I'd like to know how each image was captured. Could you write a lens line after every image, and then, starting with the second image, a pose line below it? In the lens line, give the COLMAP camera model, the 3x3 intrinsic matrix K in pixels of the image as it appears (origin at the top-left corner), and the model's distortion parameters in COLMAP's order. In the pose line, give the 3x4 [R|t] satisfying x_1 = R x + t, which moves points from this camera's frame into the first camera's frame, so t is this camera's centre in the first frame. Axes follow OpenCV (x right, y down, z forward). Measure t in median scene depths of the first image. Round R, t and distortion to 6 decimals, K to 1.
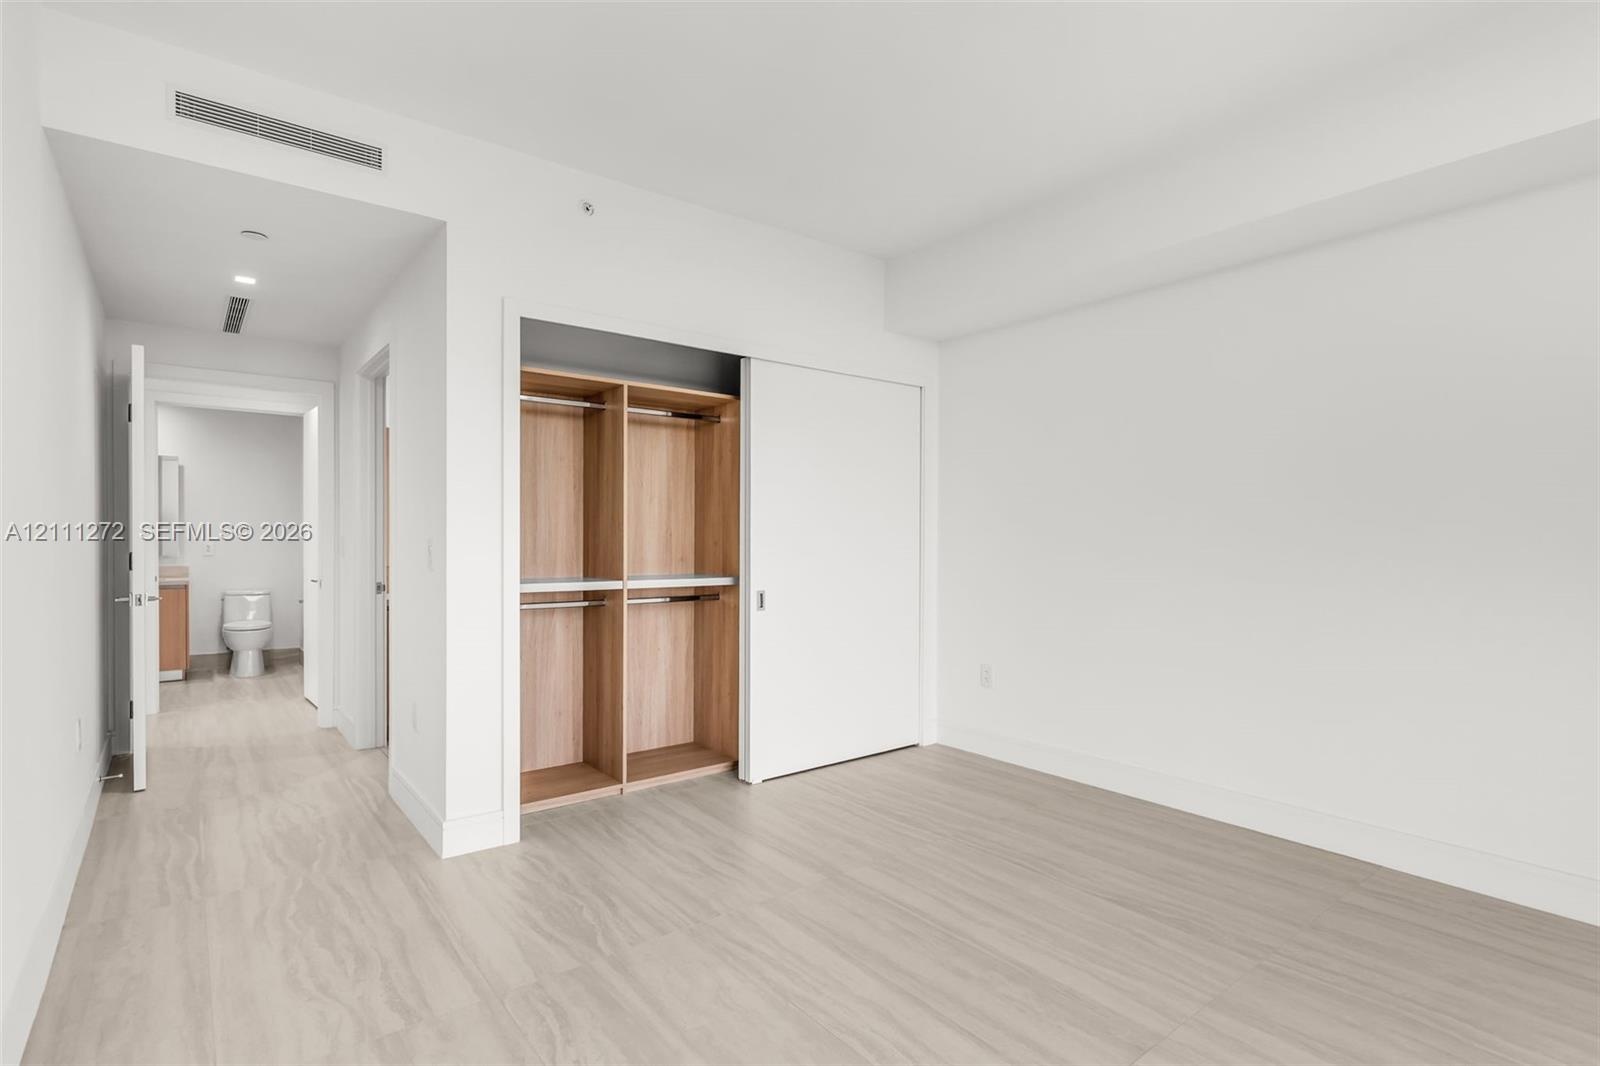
lens RADIAL K [[782.6, 0, 801.4], [0, 782.6, 570.5], [0, 0, 1]] dist [0.001845, 0.000363]
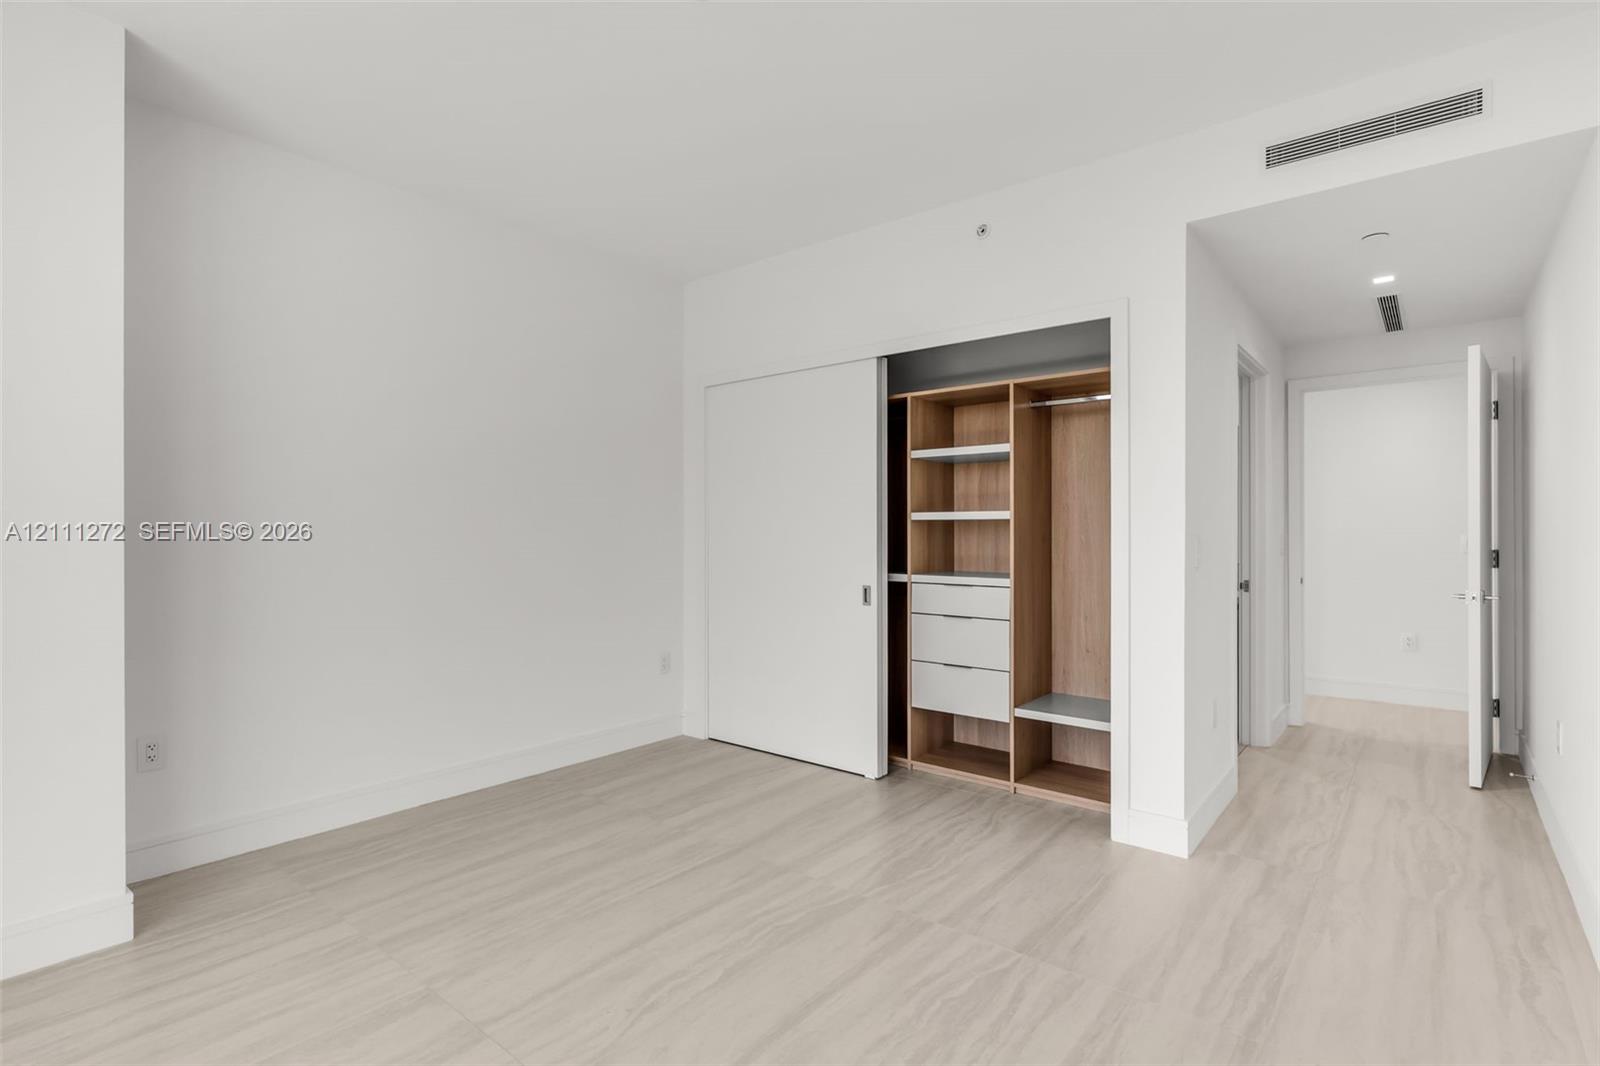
lens RADIAL K [[765.0, 0, 802.0], [0, 765.0, 523.2], [0, 0, 1]] dist [0.000155, -0.000034]
pose [[0.209555, -0.014641, -0.977687, 0.151025], [-0.039733, 0.998935, -0.023476, -0.004999], [0.976989, 0.043766, 0.208750, 0.118303]]
